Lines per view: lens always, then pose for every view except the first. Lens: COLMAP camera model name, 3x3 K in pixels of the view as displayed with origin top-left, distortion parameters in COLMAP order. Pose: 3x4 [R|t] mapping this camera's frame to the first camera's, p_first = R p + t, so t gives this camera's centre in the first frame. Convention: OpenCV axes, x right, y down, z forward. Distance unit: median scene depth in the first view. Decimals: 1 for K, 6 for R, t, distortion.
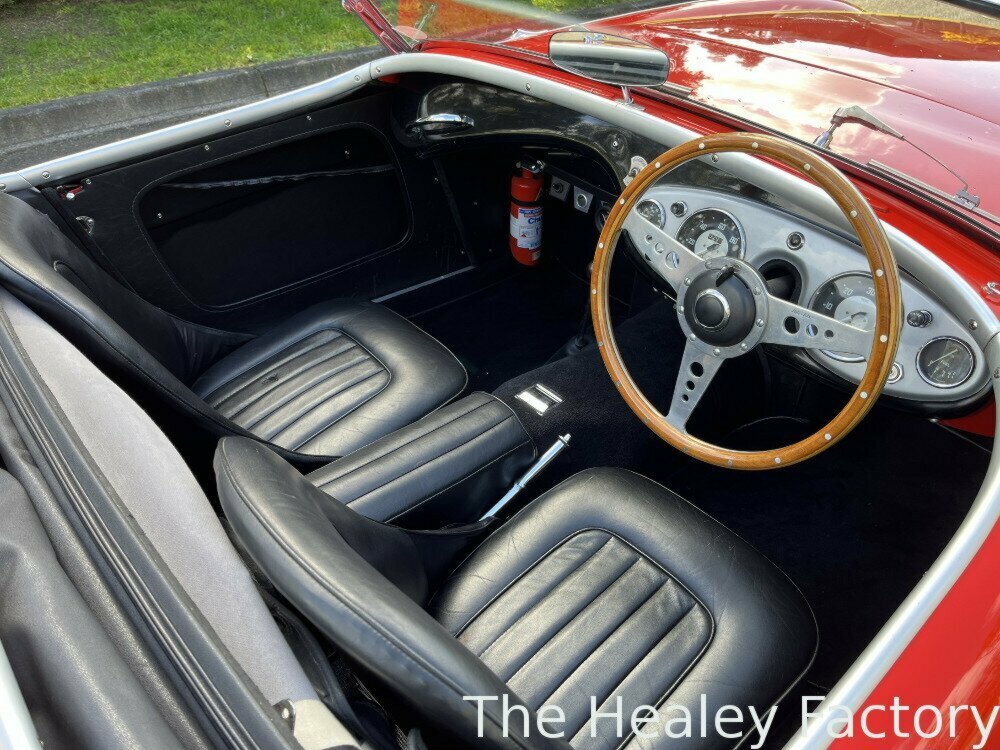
lens RADIAL K [[745.5, 0, 499.8], [0, 745.5, 383.6], [0, 0, 1]] dist [0.003685, -0.000277]
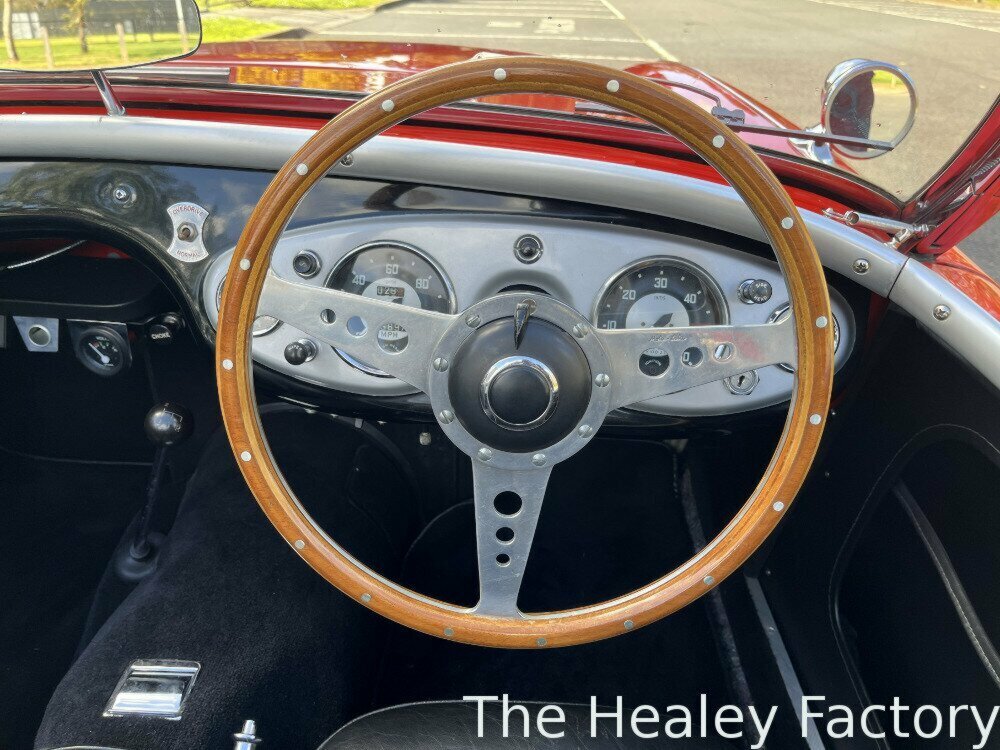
lens RADIAL K [[745.5, 0, 499.8], [0, 745.5, 383.6], [0, 0, 1]] dist [0.003685, -0.000277]
pose [[0.675819, -0.350953, 0.648151, -0.061915], [0.433243, 0.900562, 0.035888, -0.114652], [-0.596296, 0.256553, 0.760665, 0.530562]]
